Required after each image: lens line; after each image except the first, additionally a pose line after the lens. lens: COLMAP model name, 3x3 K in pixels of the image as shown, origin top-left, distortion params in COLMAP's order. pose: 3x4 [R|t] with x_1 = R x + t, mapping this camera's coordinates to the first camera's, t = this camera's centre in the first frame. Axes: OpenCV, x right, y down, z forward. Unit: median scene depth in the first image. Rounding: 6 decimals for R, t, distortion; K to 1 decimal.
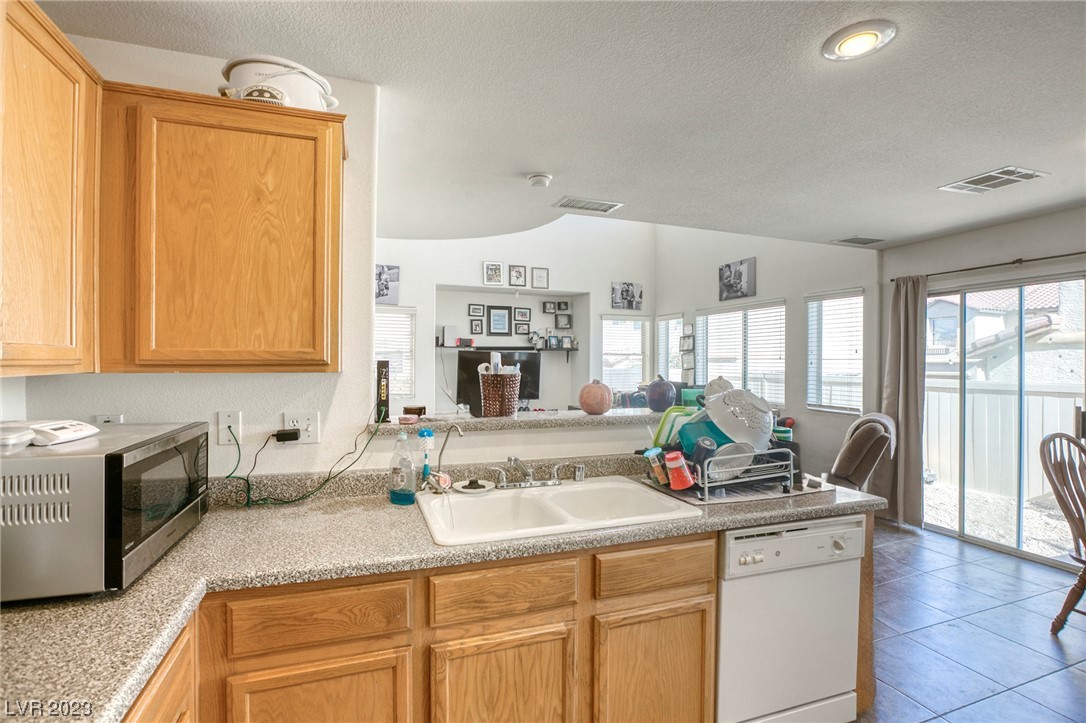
lens RADIAL K [[502.4, 0, 520.3], [0, 502.4, 365.8], [0, 0, 1]] dist [-0.031880, 0.010138]
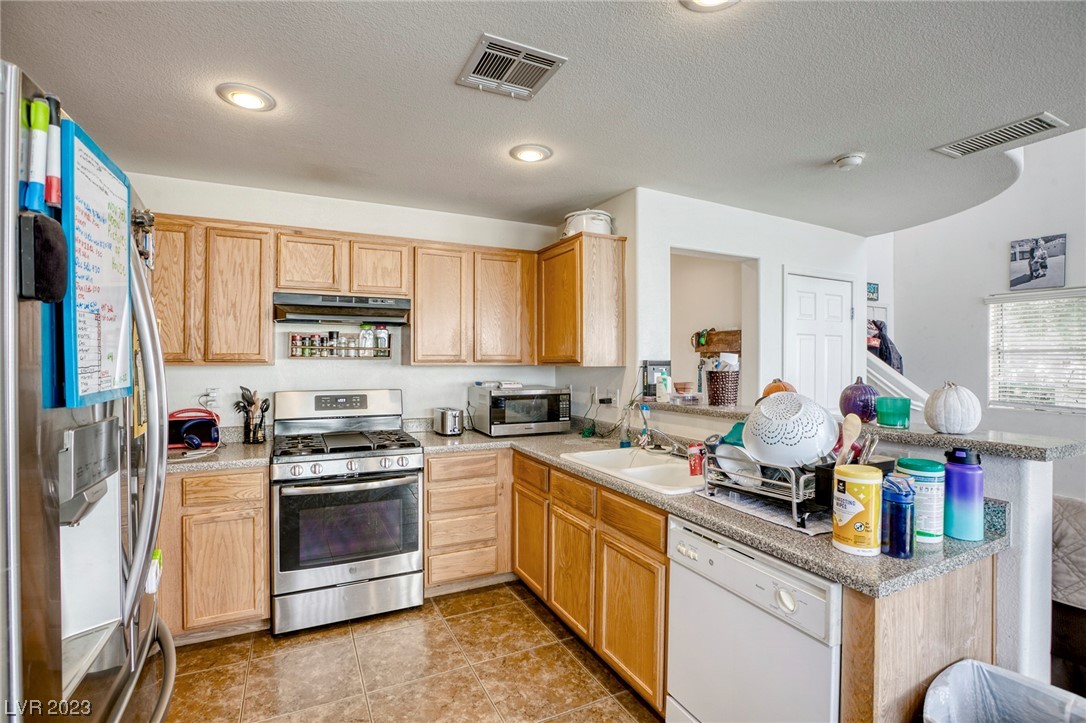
lens RADIAL K [[493.1, 0, 538.1], [0, 493.1, 359.4], [0, 0, 1]] dist [-0.054568, 0.019609]
pose [[0.134780, -0.001627, -0.990874, 0.597462], [-0.012983, 0.999910, -0.003408, -0.001445], [0.990791, 0.013324, 0.134746, 0.231654]]
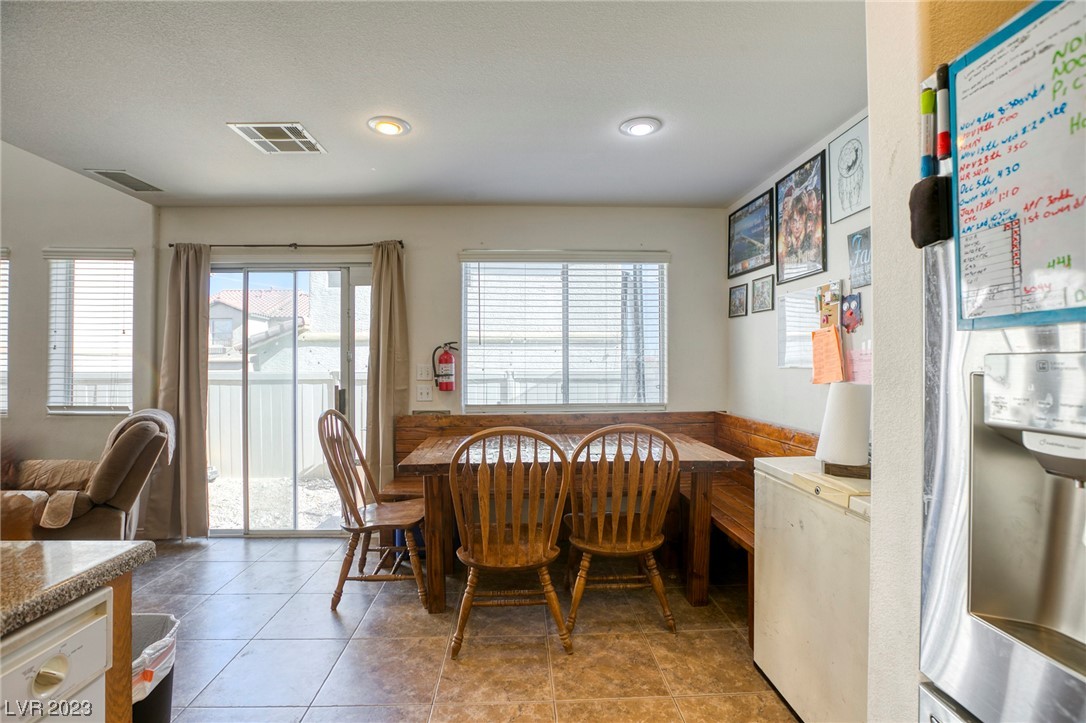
lens RADIAL K [[493.1, 0, 538.1], [0, 493.1, 359.4], [0, 0, 1]] dist [-0.054568, 0.019609]
pose [[0.275432, 0.010095, 0.961268, 0.148537], [0.011056, 0.999845, -0.013668, 0.031732], [-0.961257, 0.014392, 0.275277, 0.188411]]
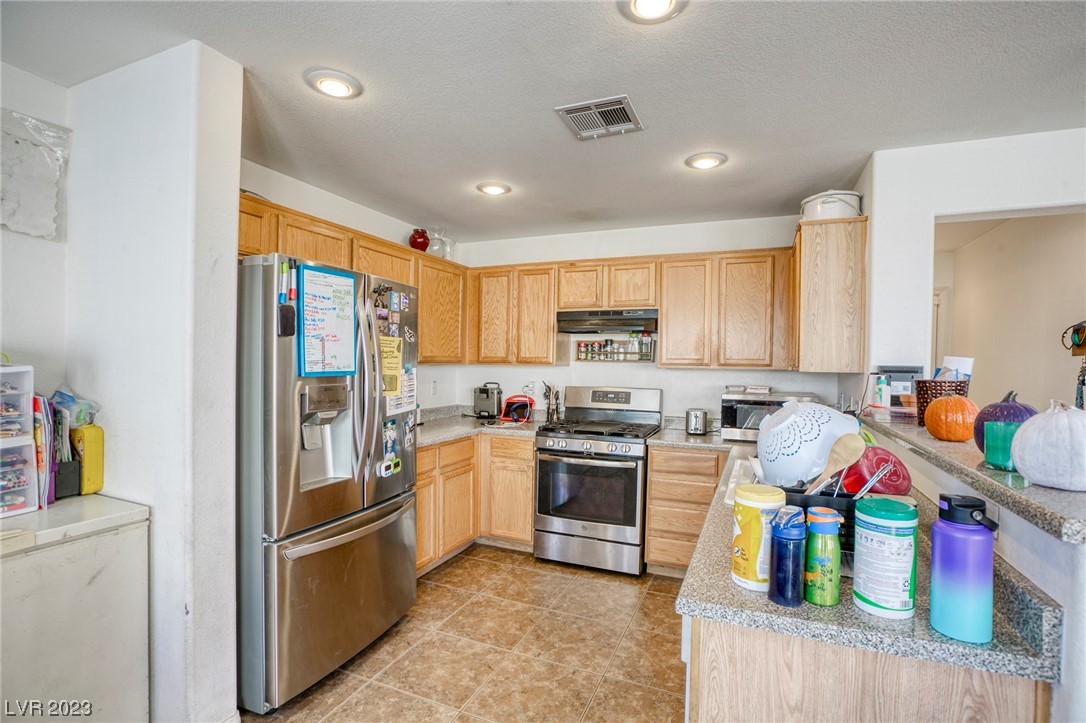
lens RADIAL K [[503.2, 0, 551.9], [0, 503.2, 371.2], [0, 0, 1]] dist [-0.057238, 0.021066]
pose [[-0.655585, 0.004369, -0.755108, 0.599244], [-0.022624, 0.999421, 0.025425, -0.004510], [0.754782, 0.033752, -0.655107, 0.590329]]
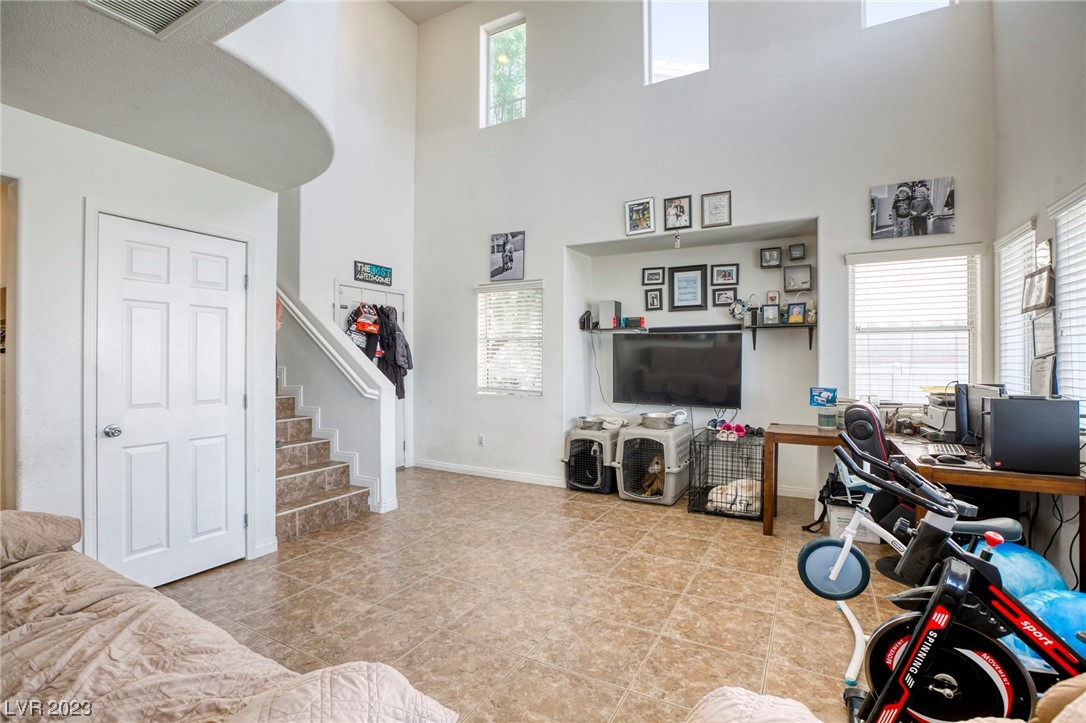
lens RADIAL K [[493.1, 0, 538.1], [0, 493.1, 359.4], [0, 0, 1]] dist [-0.054568, 0.019609]
pose [[0.675030, -0.002702, -0.737785, 0.614024], [-0.007230, 0.999921, -0.010278, 0.026804], [0.737755, 0.012272, 0.674957, 0.833752]]
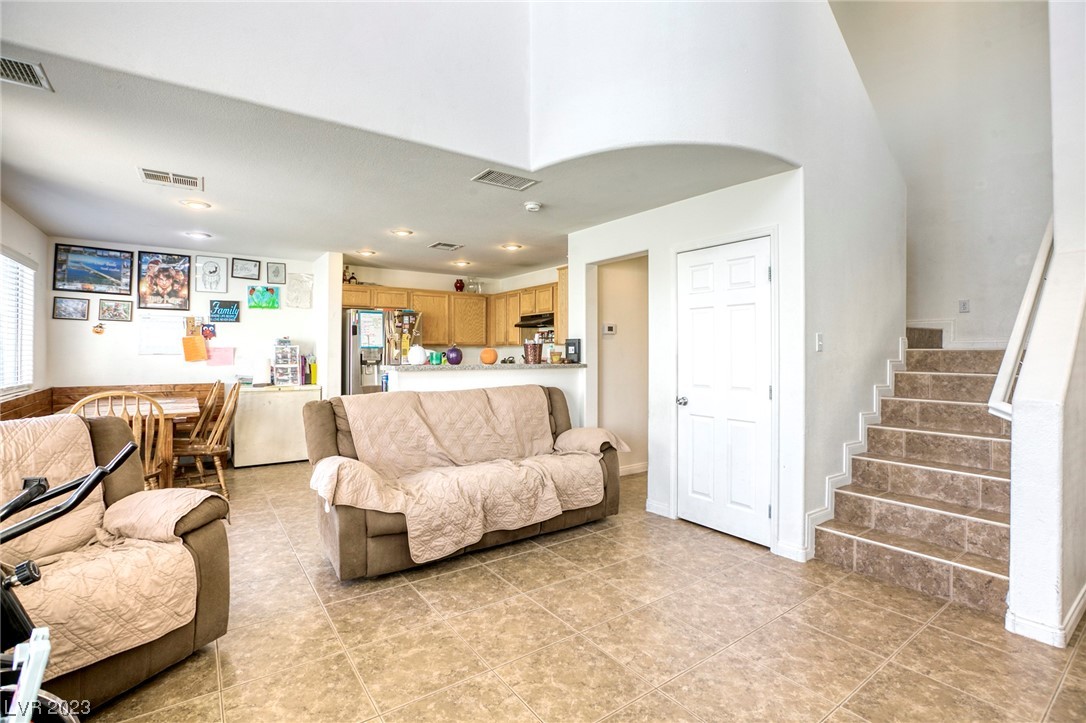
lens RADIAL K [[509.7, 0, 540.9], [0, 509.7, 346.0], [0, 0, 1]] dist [-0.042388, 0.016560]
pose [[-0.958504, -0.003241, -0.285061, 0.299024], [-0.002462, 0.999992, -0.003092, 0.016249], [0.285068, -0.002262, -0.958504, 1.733397]]
